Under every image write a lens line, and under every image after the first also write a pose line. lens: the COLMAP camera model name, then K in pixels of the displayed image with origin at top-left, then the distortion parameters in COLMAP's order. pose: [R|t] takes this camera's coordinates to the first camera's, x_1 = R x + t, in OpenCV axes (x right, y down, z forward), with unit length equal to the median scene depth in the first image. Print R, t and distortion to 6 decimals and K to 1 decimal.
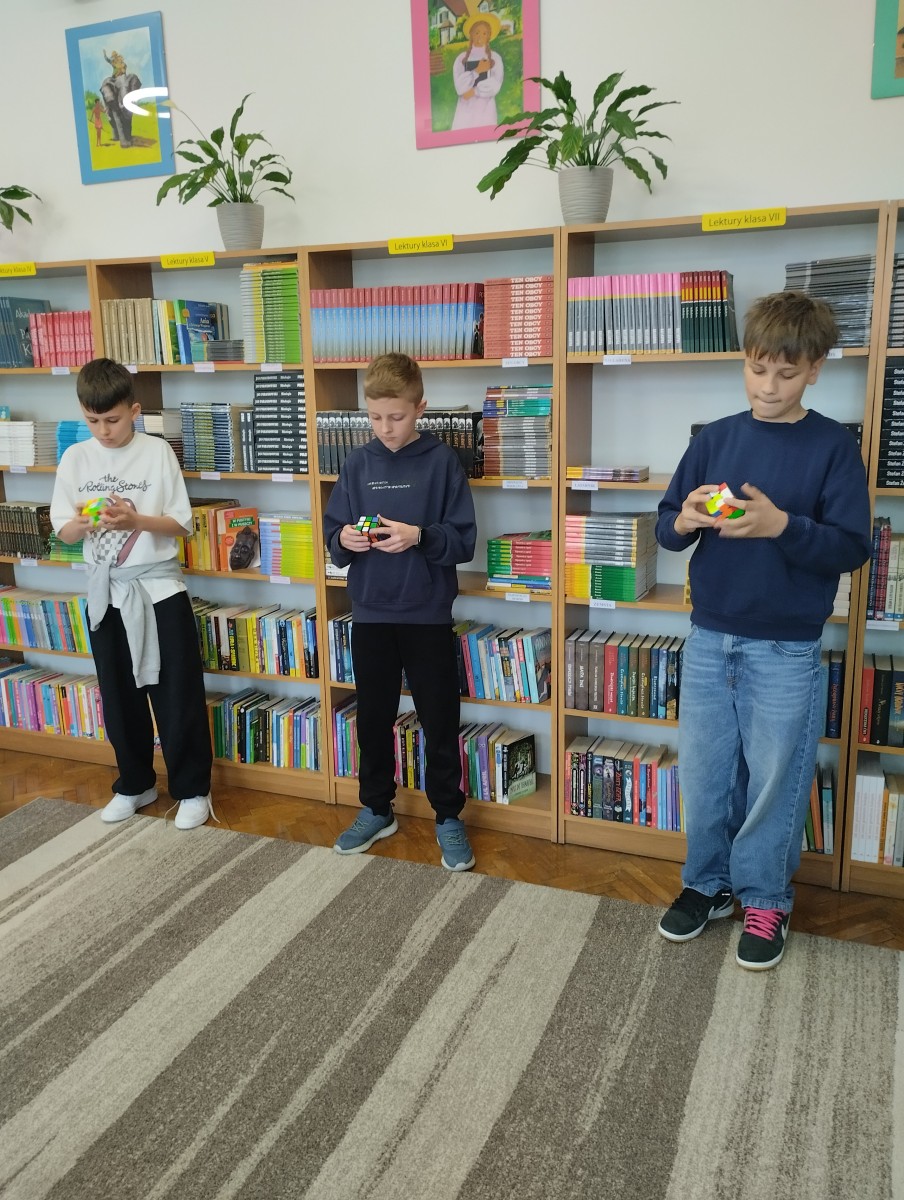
lens RADIAL K [[1032.1, 0, 449.5], [0, 1032.1, 602.9], [0, 0, 1]] dist [0.070754, -0.092804]
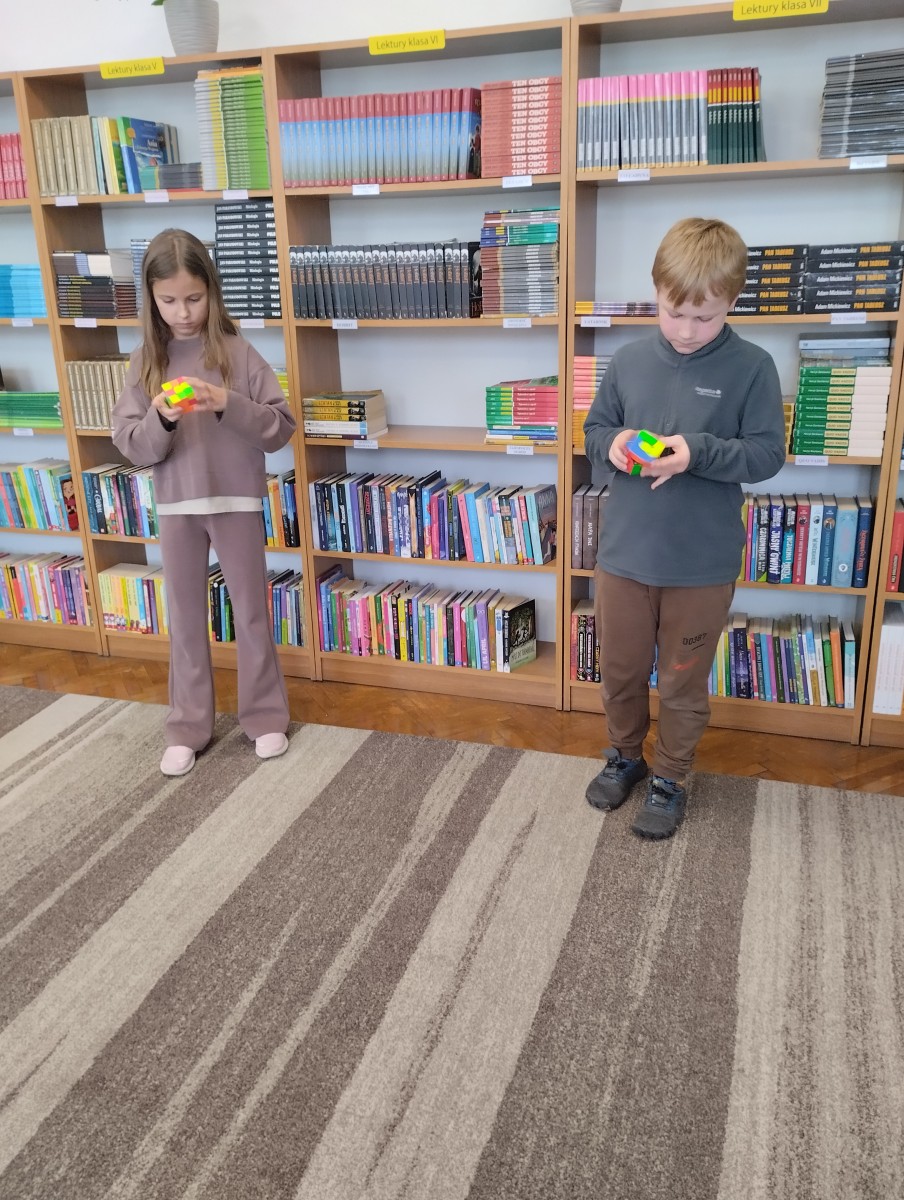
lens RADIAL K [[1032.1, 0, 448.2], [0, 1032.1, 600.8], [0, 0, 1]] dist [0.070754, -0.092804]
pose [[0.997271, -0.030715, 0.067132, -0.064289], [0.023707, 0.994419, 0.102806, 0.031849], [-0.069915, -0.100934, 0.992433, 0.074248]]
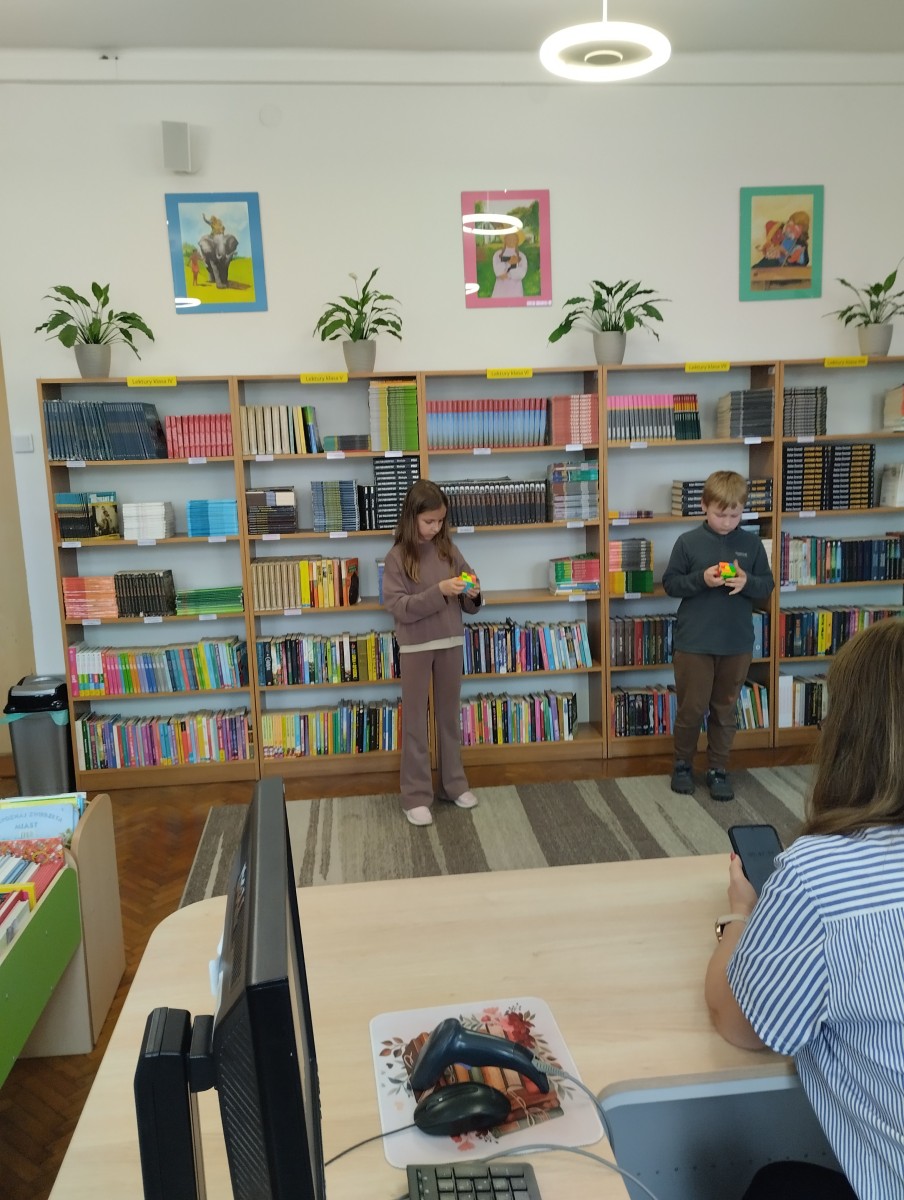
lens RADIAL K [[1032.1, 0, 457.2], [0, 1032.1, 603.7], [0, 0, 1]] dist [0.070754, -0.092804]
pose [[0.870208, -0.087002, 0.484943, -0.835838], [0.125191, 0.991026, -0.046852, 0.052423], [-0.476515, 0.101481, 0.873290, -0.253751]]
